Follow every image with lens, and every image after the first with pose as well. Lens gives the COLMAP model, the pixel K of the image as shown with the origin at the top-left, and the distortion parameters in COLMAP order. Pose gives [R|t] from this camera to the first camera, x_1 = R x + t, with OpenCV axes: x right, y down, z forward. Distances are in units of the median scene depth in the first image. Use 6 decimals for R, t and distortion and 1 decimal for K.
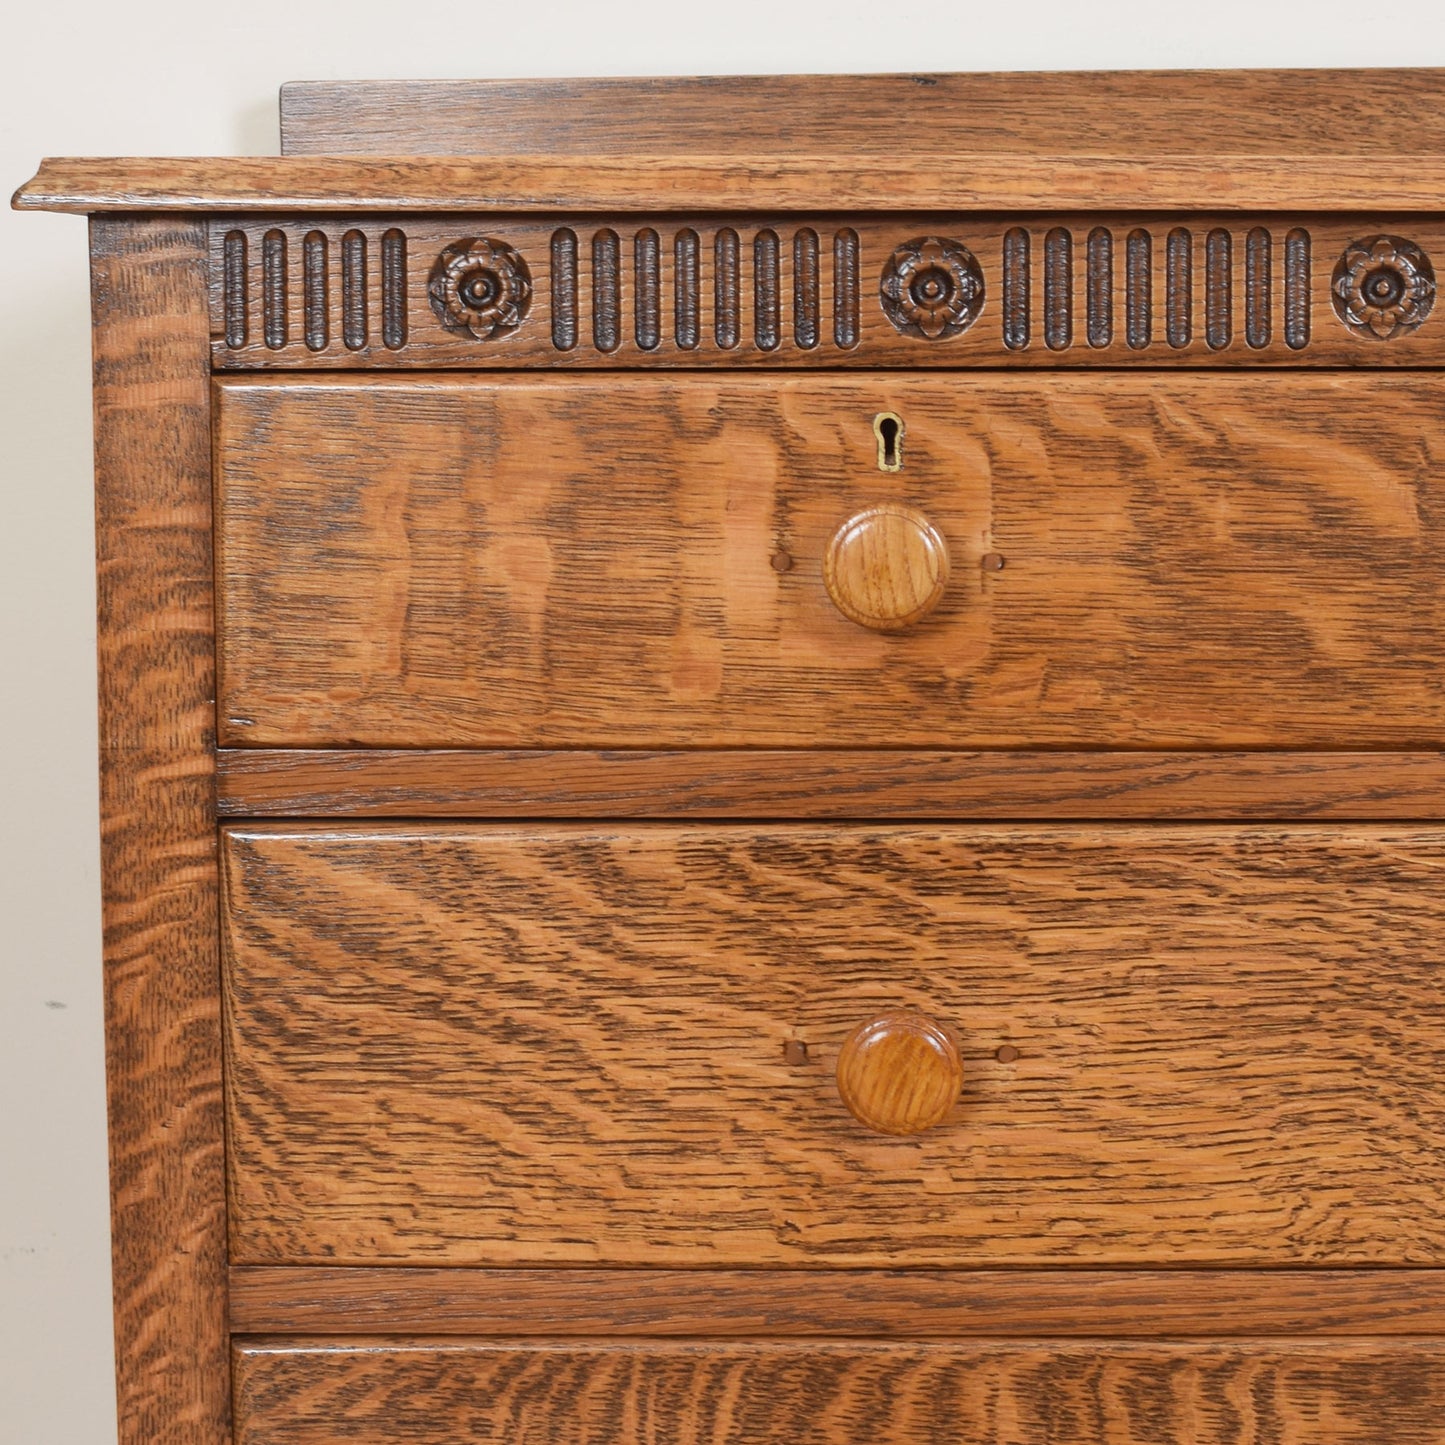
lens RADIAL K [[3582.3, 0, 798.6], [0, 3582.3, 634.5], [0, 0, 1]] dist [-0.092770, 0.000000]
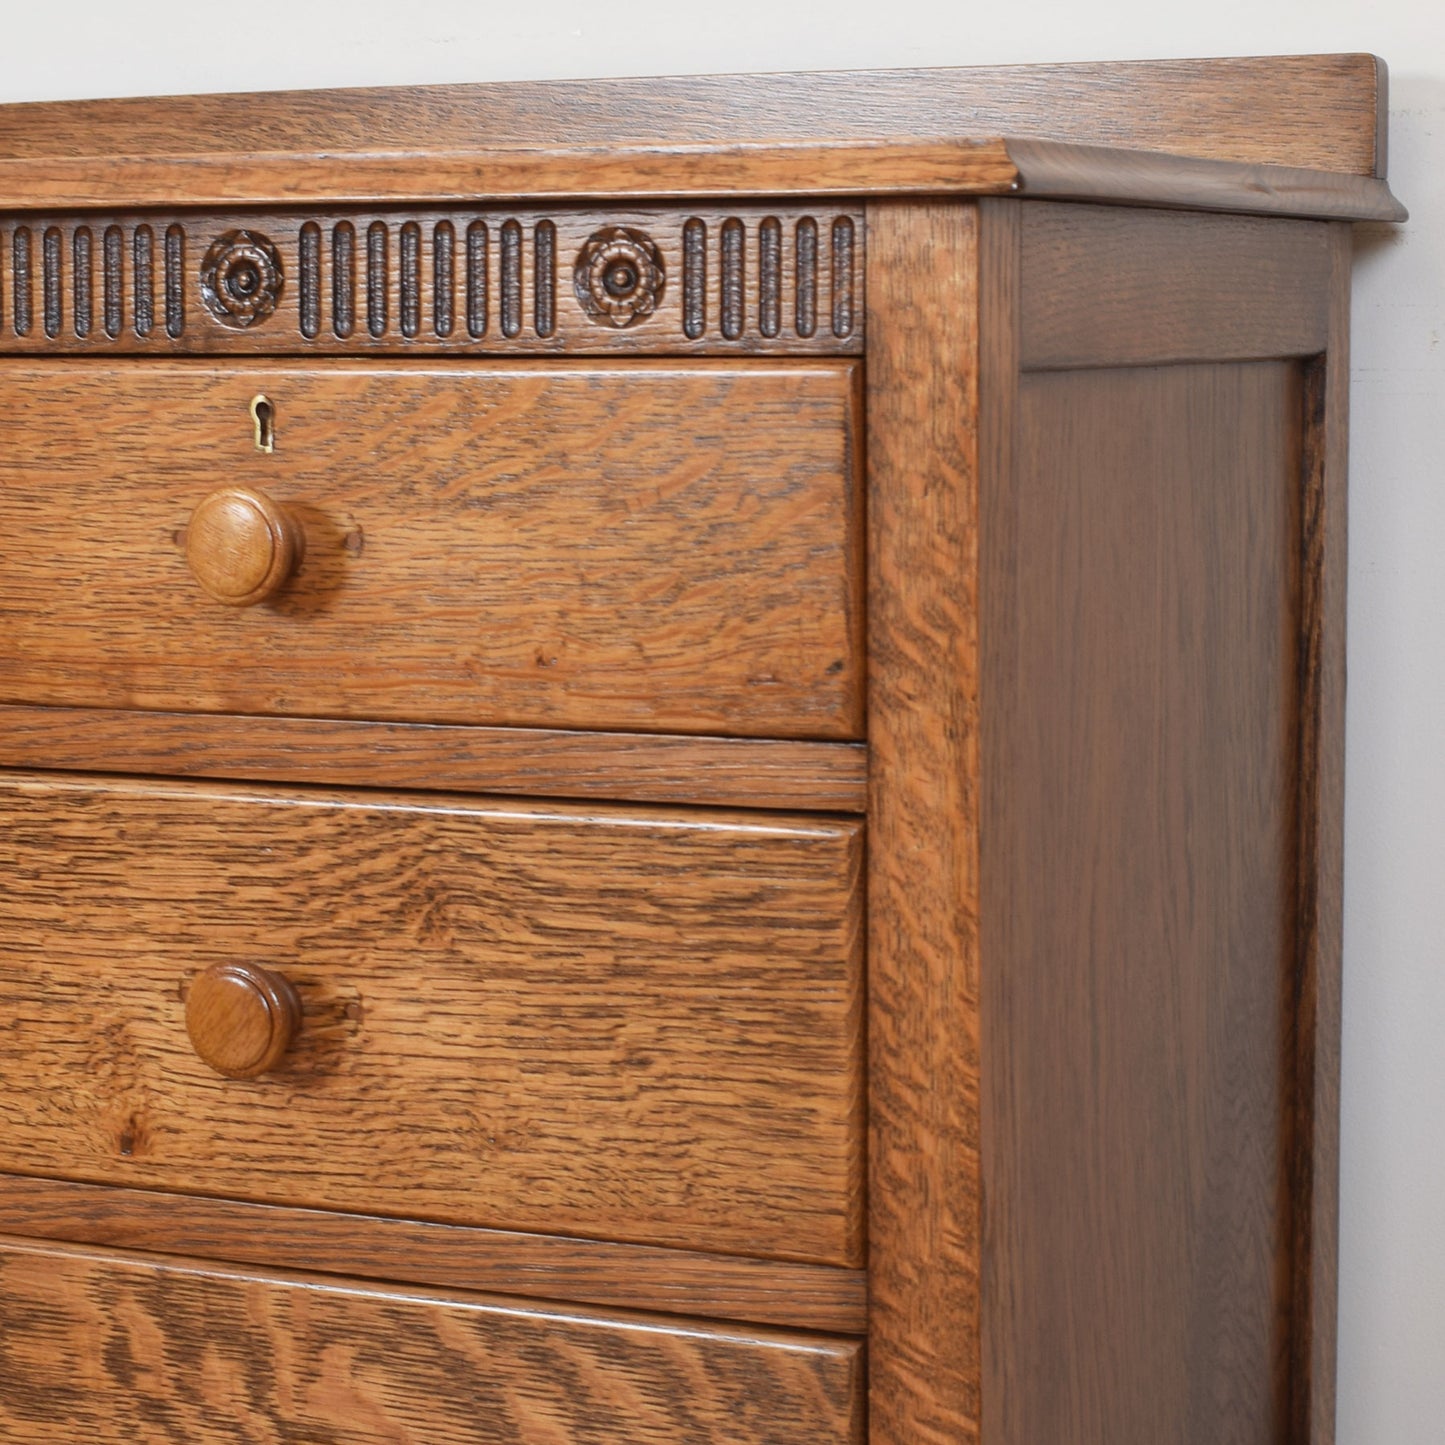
lens RADIAL K [[3963.1, 0, 723.6], [0, 3963.1, 729.4], [0, 0, 1]] dist [-0.095349, 0.000000]
pose [[0.901930, 0.048716, -0.429126, 0.551986], [-0.040608, 0.998782, 0.028037, -0.001424], [0.429969, -0.007861, 0.902810, -0.003014]]
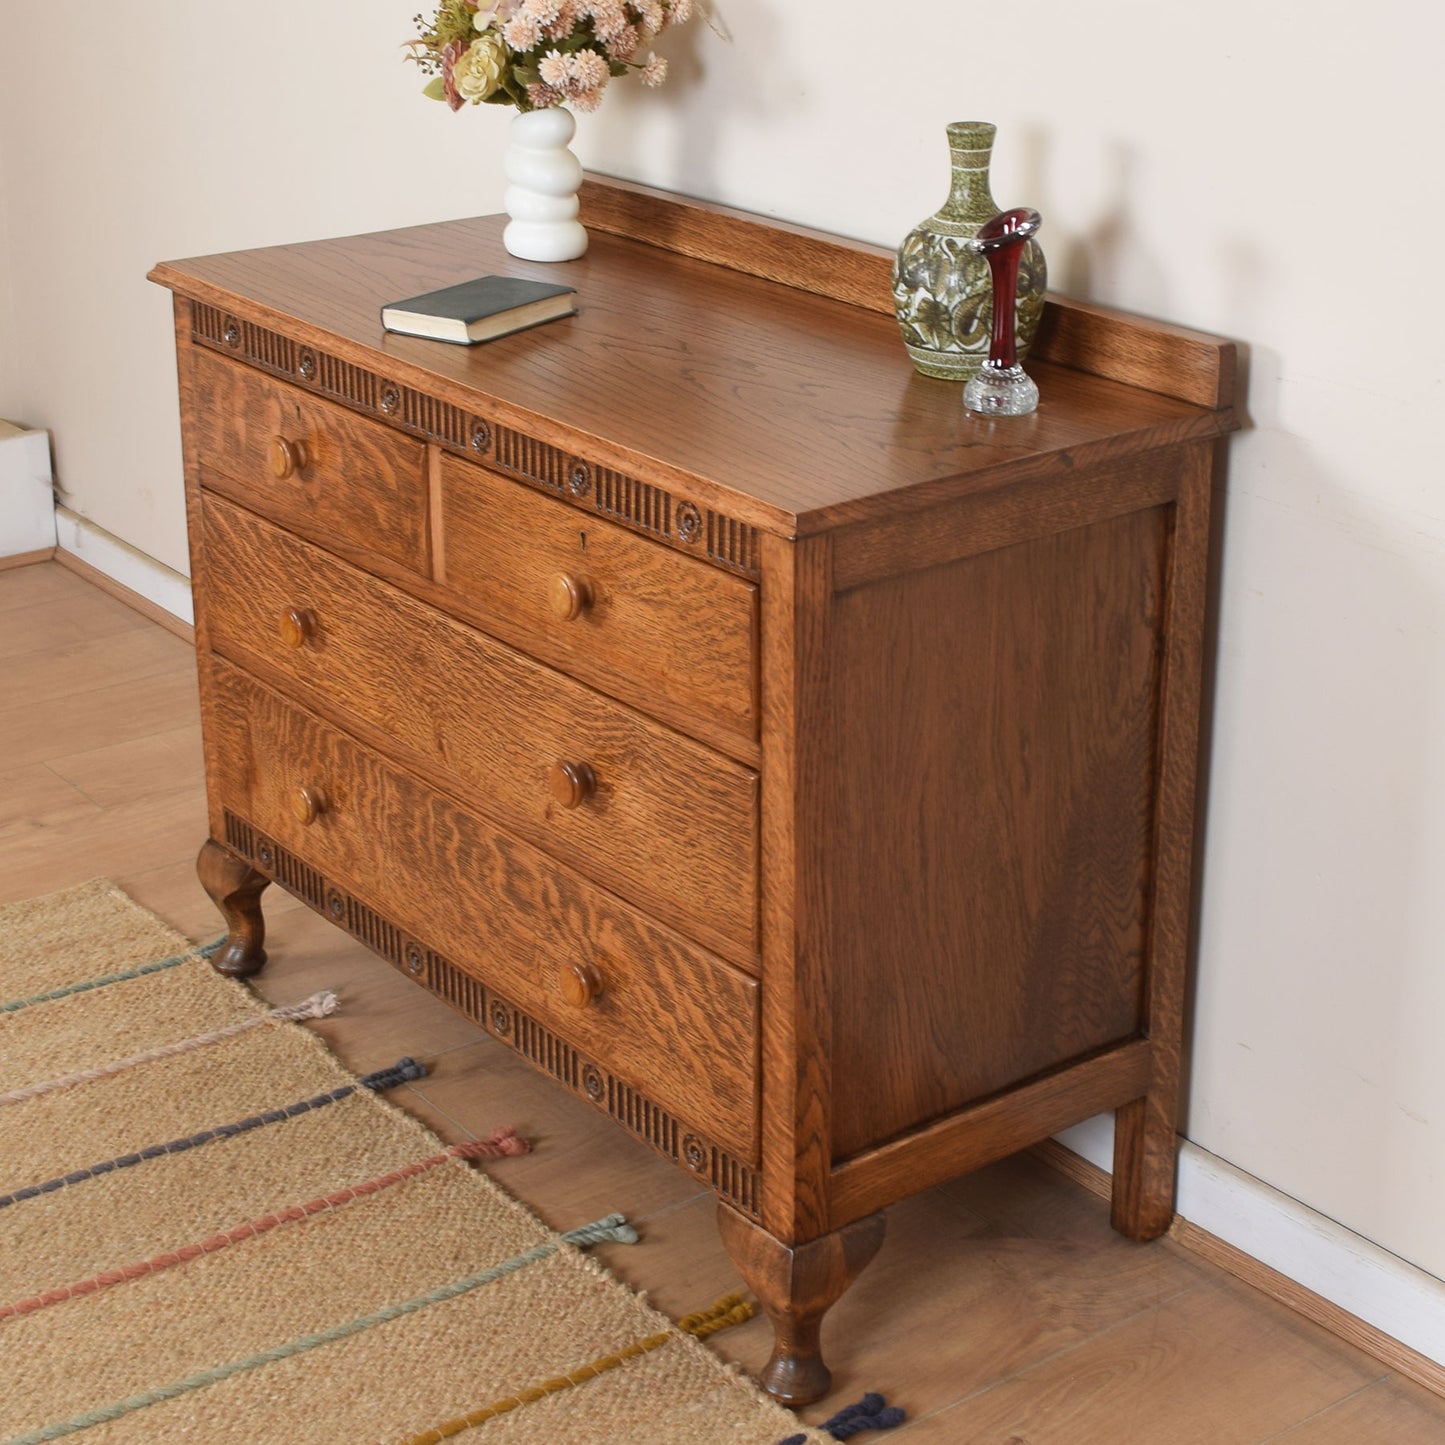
lens RADIAL K [[2783.5, 0, 719.8], [0, 2783.5, 668.7], [0, 0, 1]] dist [0.009280, 0.000000]
pose [[0.601139, 0.286666, -0.745959, 1.001581], [-0.078352, 0.950091, 0.301972, -0.287344], [0.795294, -0.123080, 0.593598, -0.034207]]
